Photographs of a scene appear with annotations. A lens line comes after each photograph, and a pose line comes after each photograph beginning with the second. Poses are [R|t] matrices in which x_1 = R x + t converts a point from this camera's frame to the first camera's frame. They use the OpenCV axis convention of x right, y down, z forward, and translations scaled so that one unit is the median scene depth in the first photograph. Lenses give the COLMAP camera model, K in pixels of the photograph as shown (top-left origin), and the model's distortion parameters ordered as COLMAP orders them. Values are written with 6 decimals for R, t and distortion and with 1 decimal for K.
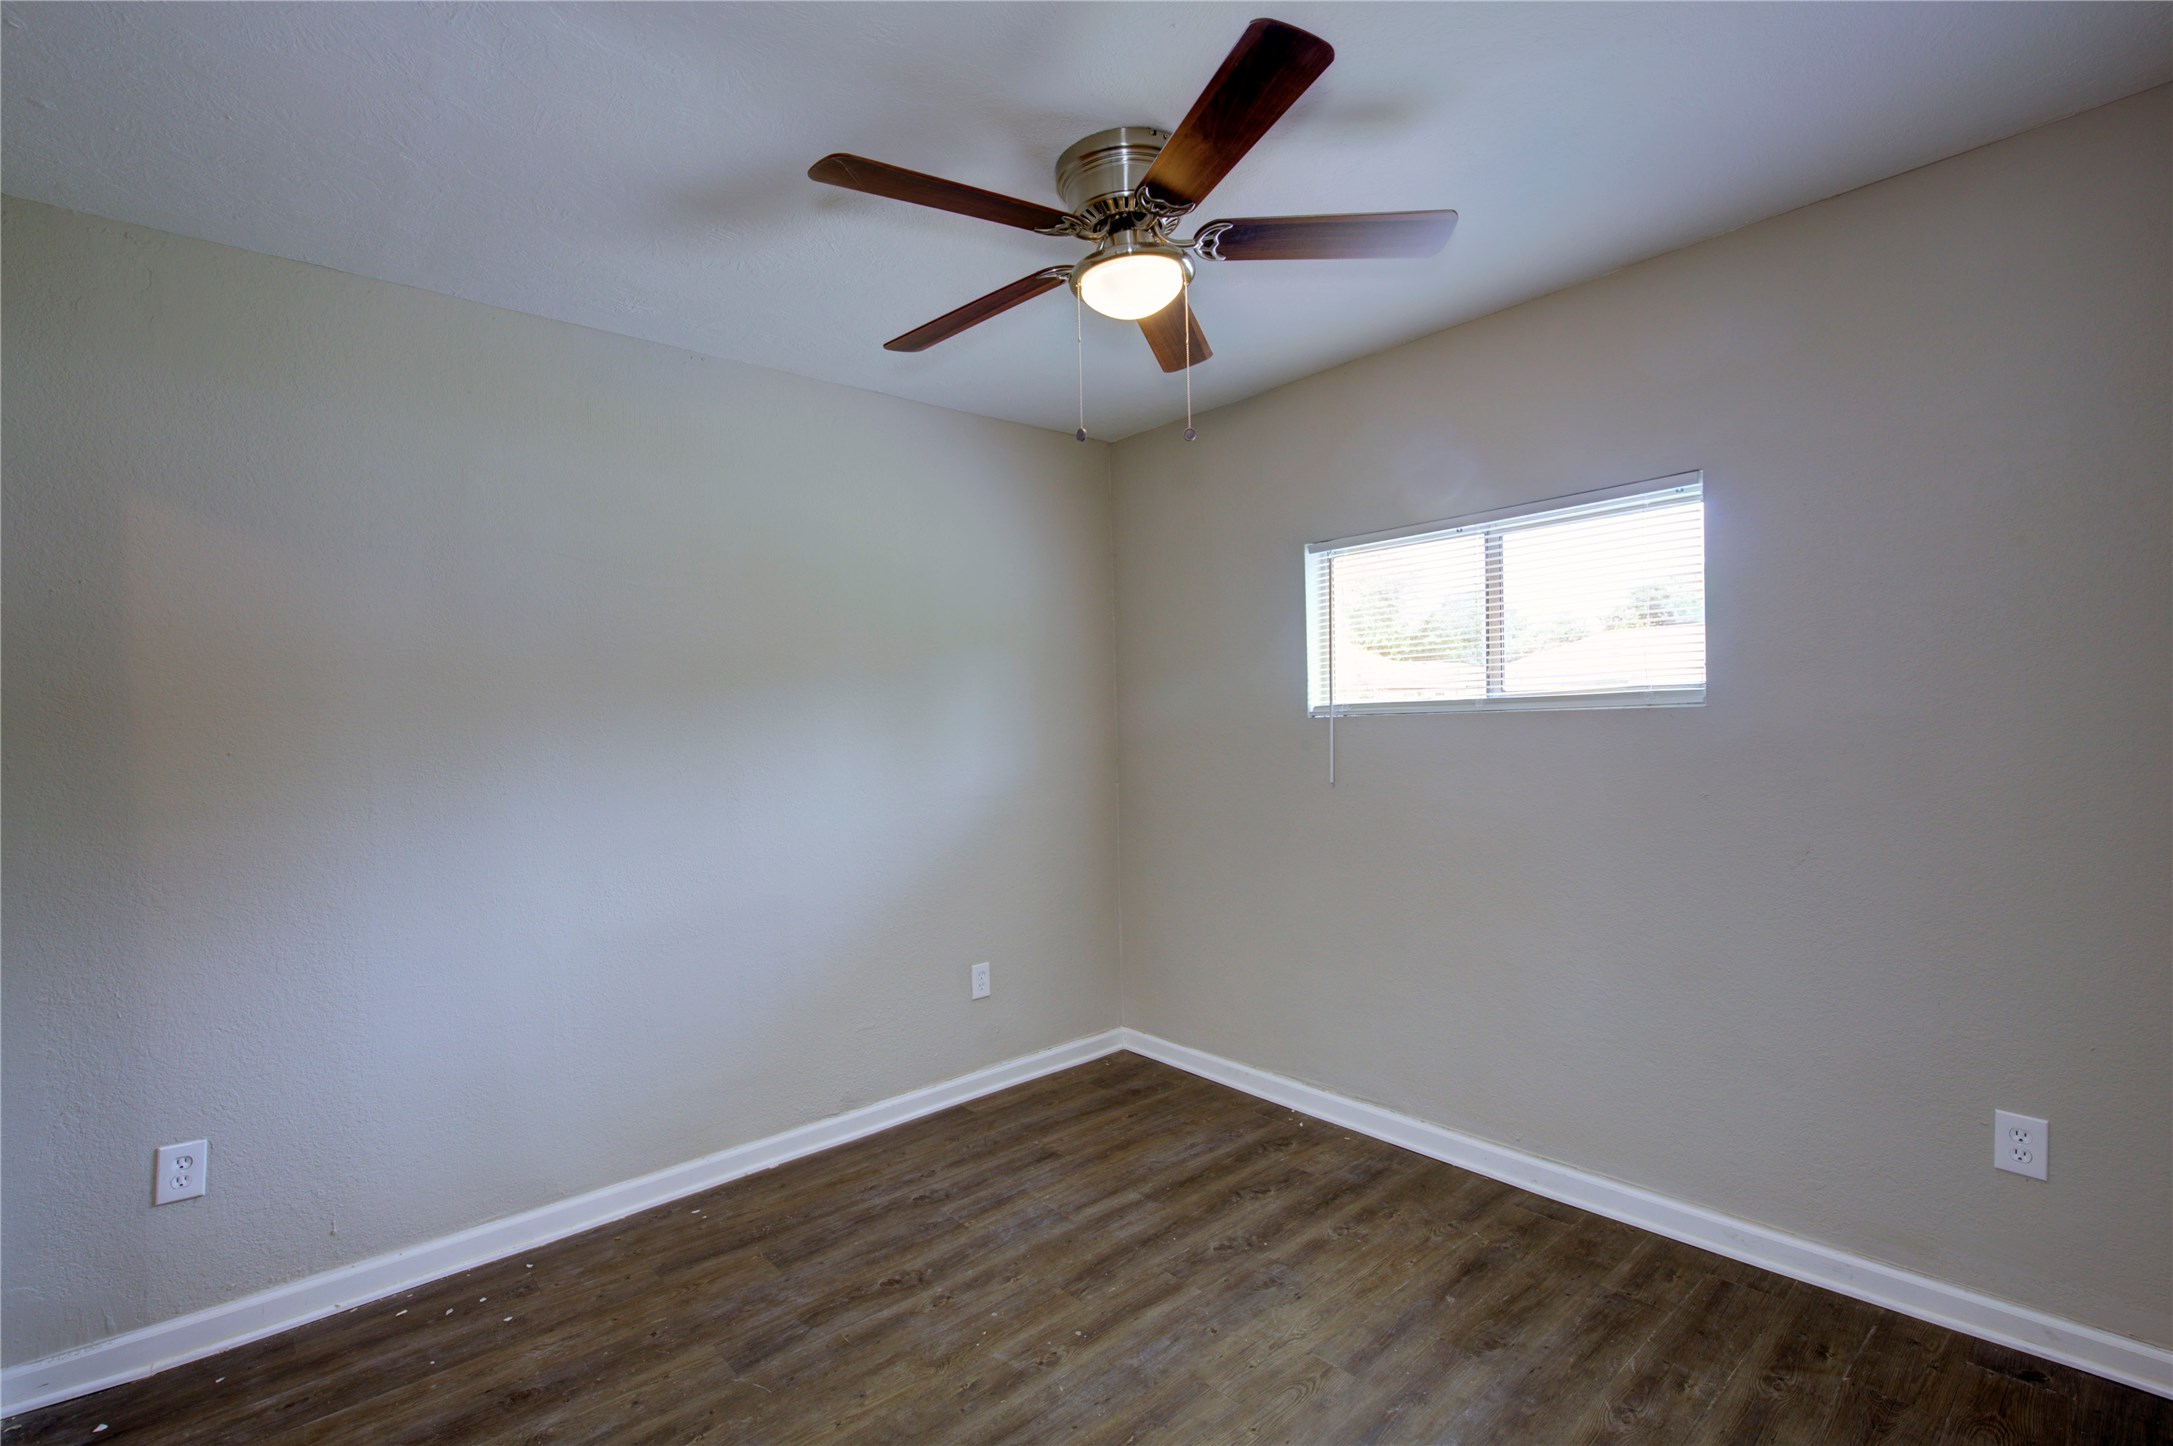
lens RADIAL K [[982.2, 0, 1089.1], [0, 982.2, 719.4], [0, 0, 1]] dist [-0.006903, 0.004135]
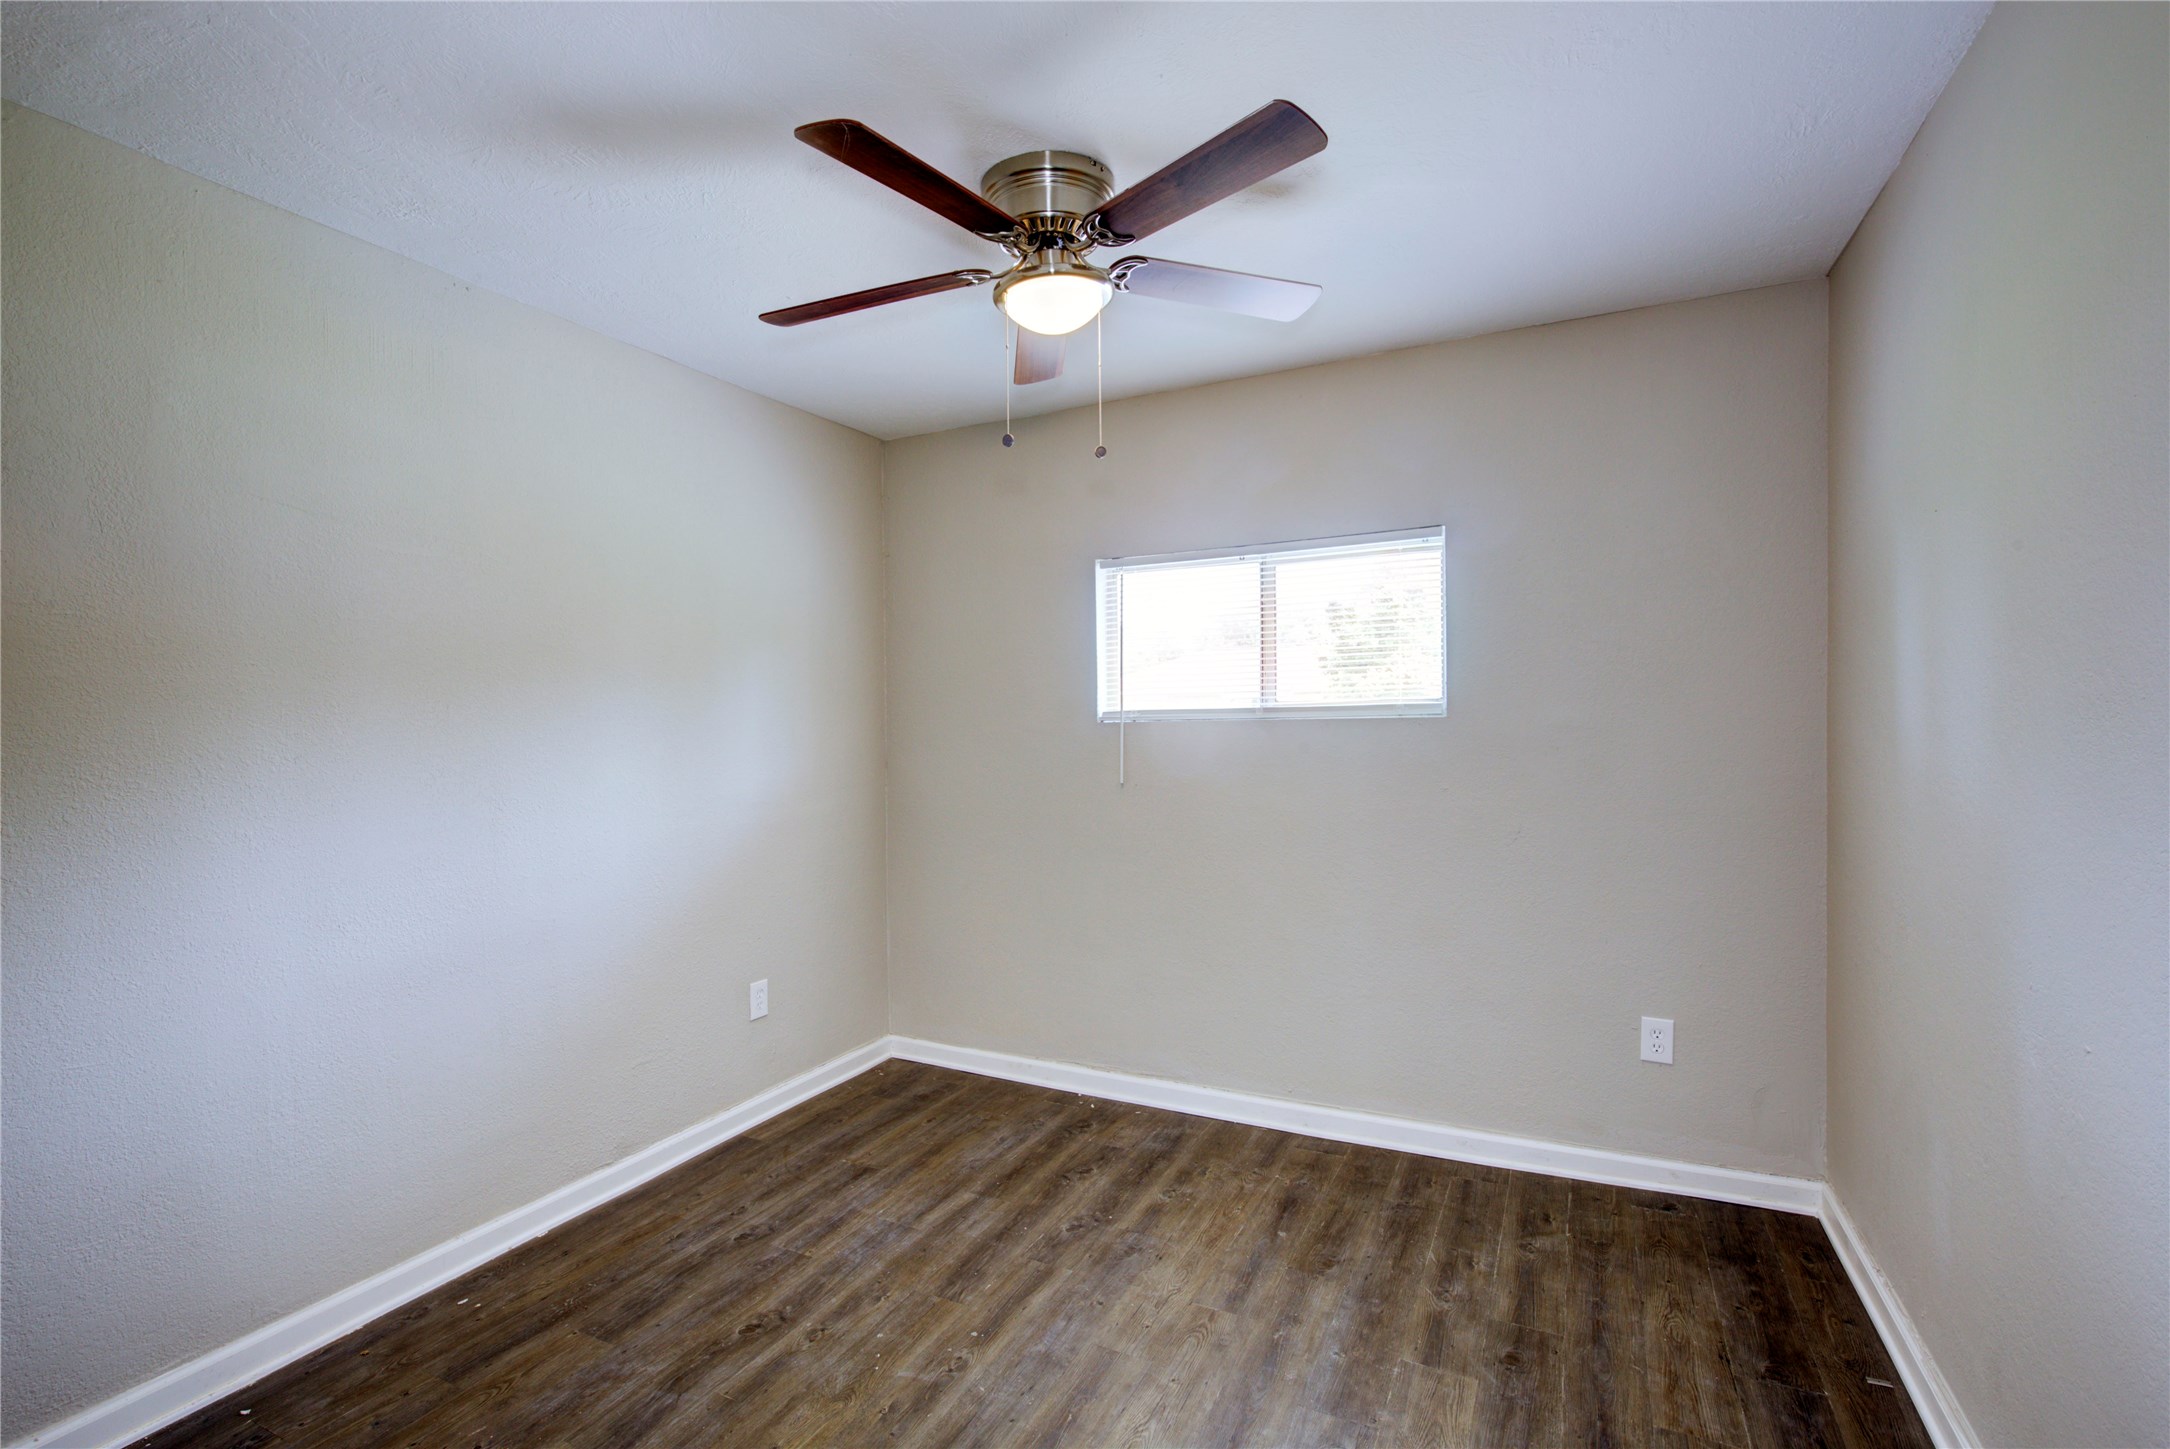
lens RADIAL K [[980.9, 0, 1086.0], [0, 980.9, 716.2], [0, 0, 1]] dist [-0.006903, 0.004135]
pose [[0.927001, 0.015363, 0.374743, -0.264651], [-0.011769, 0.999860, -0.011878, 0.005928], [-0.374873, 0.006601, 0.927053, 0.024970]]
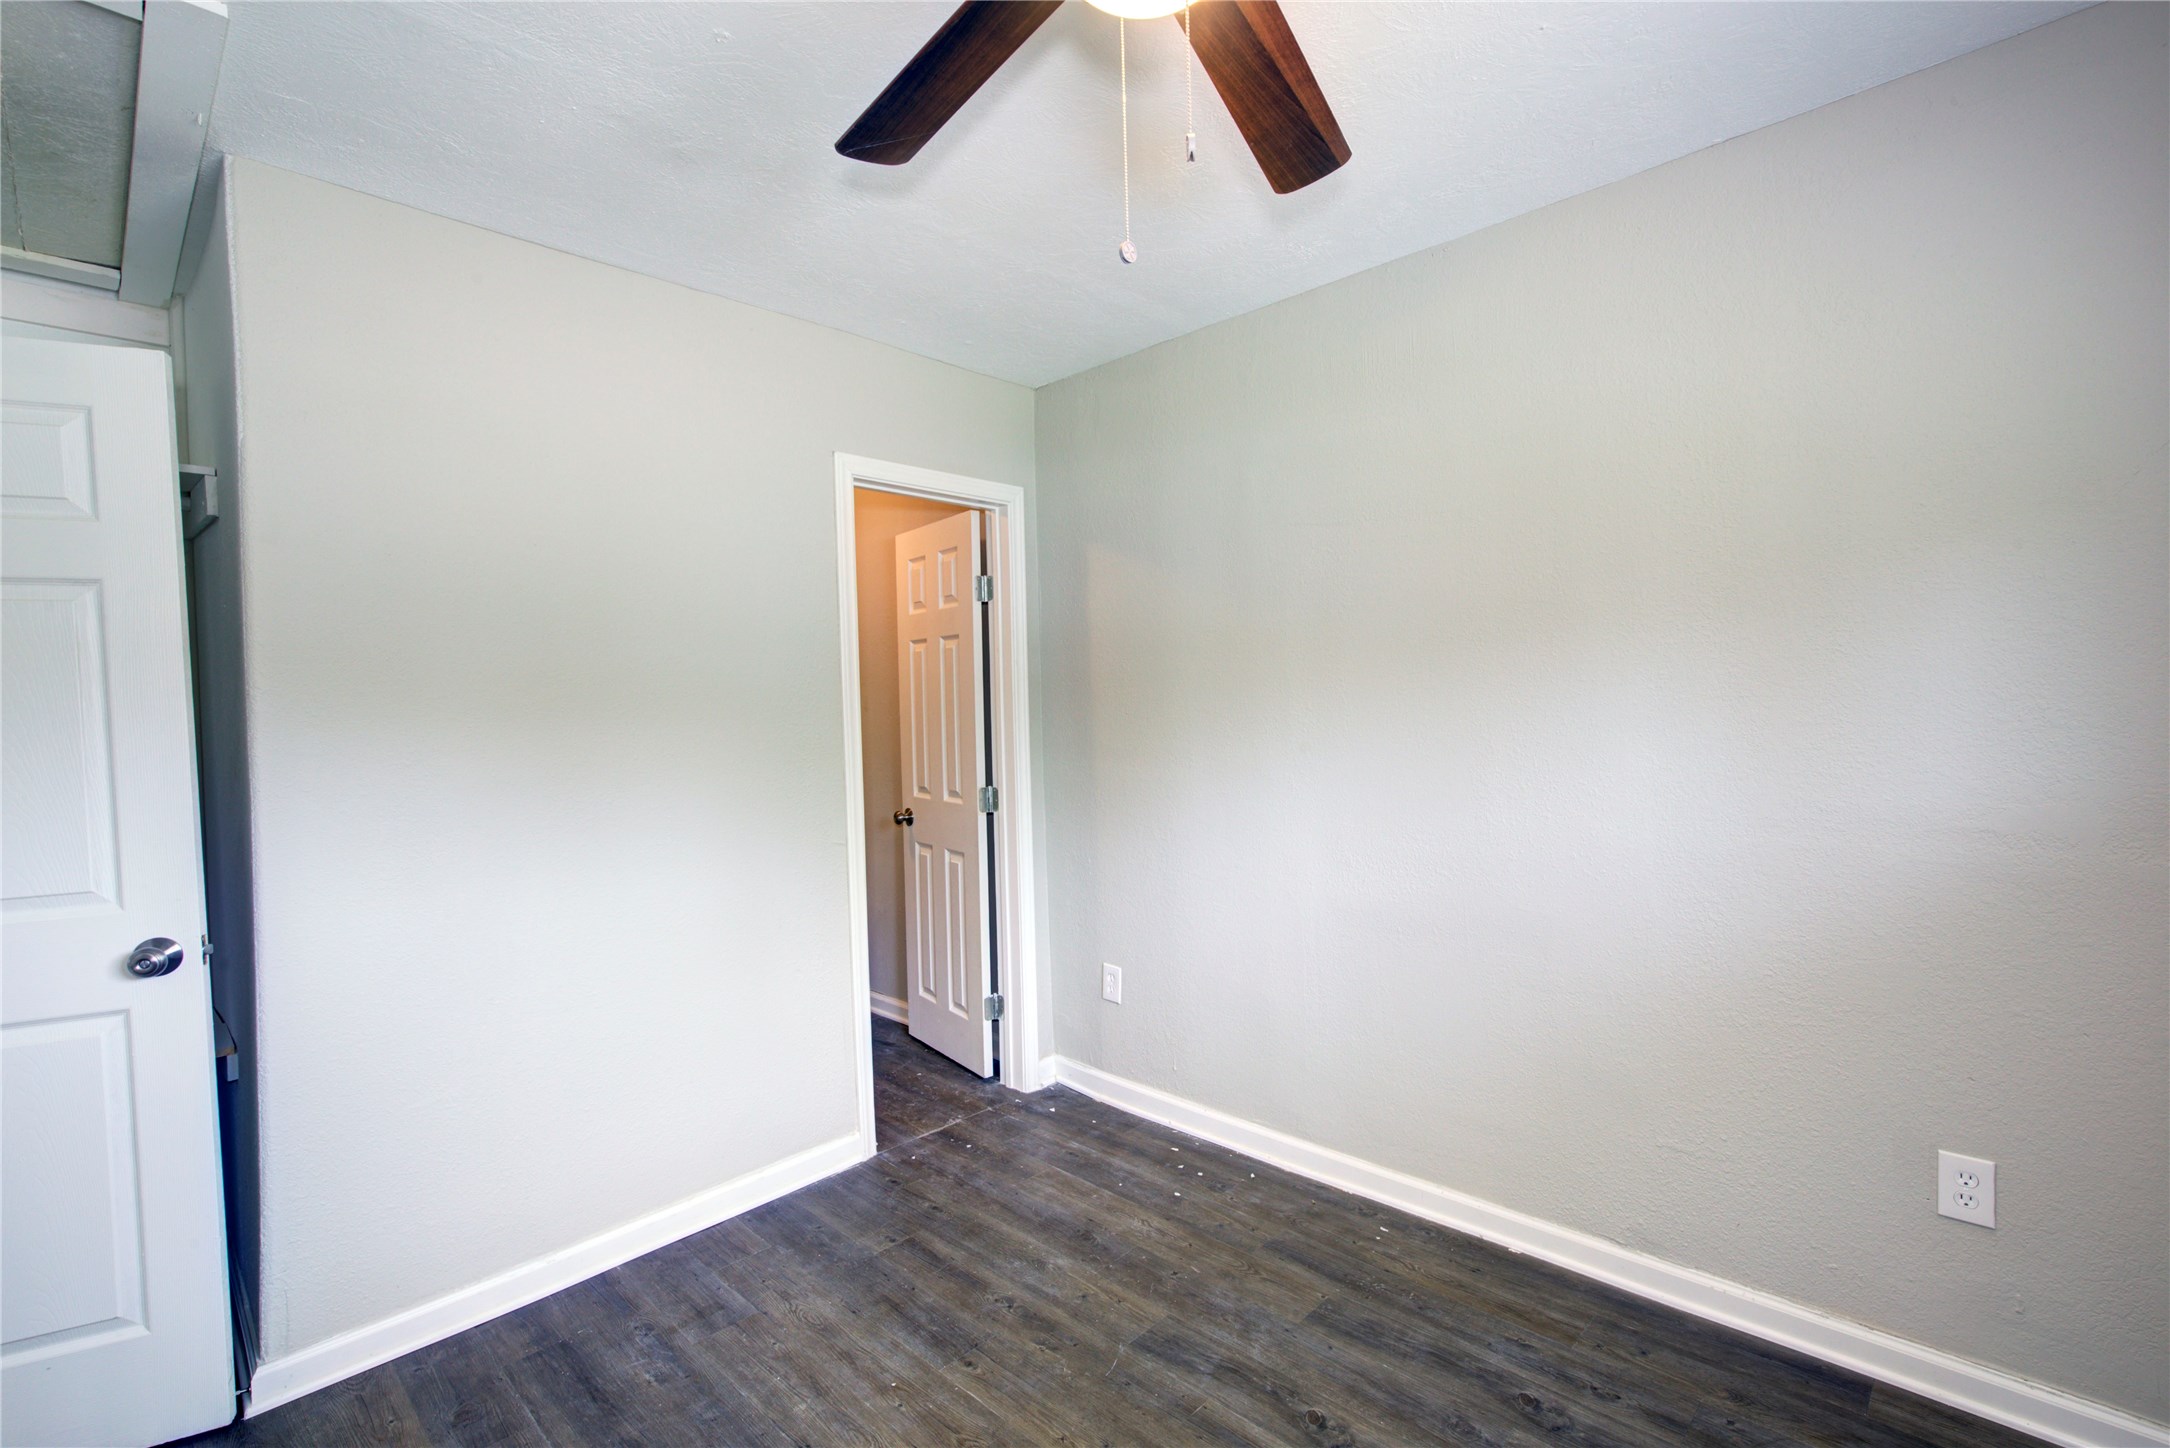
lens RADIAL K [[980.9, 0, 1088.9], [0, 980.9, 711.6], [0, 0, 1]] dist [-0.006903, 0.004135]
pose [[0.075011, 0.026293, -0.996836, 0.535348], [0.023376, 0.999331, 0.028118, -0.005019], [0.996909, -0.025411, 0.074346, 0.782761]]
